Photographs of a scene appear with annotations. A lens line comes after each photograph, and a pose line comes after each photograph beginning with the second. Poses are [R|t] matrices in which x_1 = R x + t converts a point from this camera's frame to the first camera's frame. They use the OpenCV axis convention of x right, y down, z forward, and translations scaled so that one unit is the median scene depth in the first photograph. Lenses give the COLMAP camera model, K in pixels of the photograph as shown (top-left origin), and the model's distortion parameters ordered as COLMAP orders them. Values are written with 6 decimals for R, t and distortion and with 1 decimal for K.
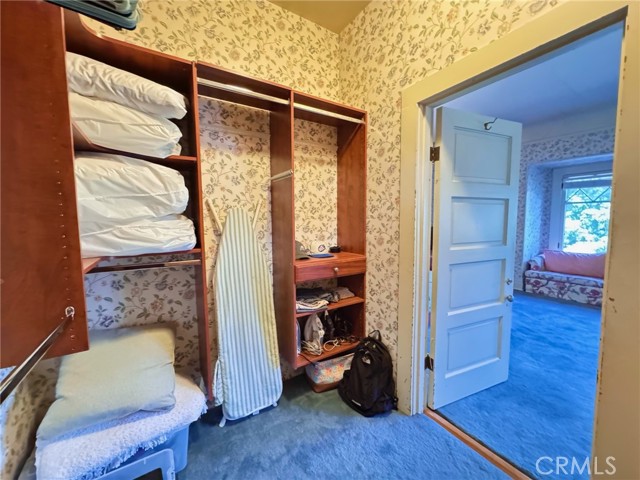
lens RADIAL K [[255.2, 0, 317.2], [0, 255.2, 239.0], [0, 0, 1]] dist [-0.001174, -0.000090]
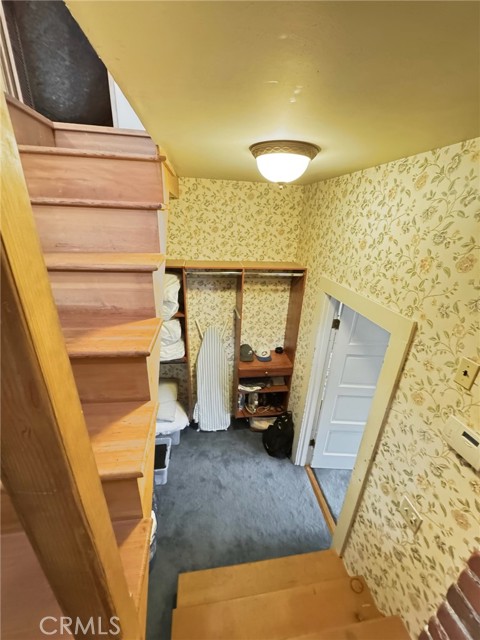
lens RADIAL K [[255.2, 0, 240.0], [0, 255.2, 320.0], [0, 0, 1]] dist [-0.001174, -0.000090]
pose [[0.912128, 0.196125, -0.359941, 0.426898], [-0.083013, 0.948294, 0.306344, -0.655799], [0.401412, -0.249545, 0.881247, -0.367208]]
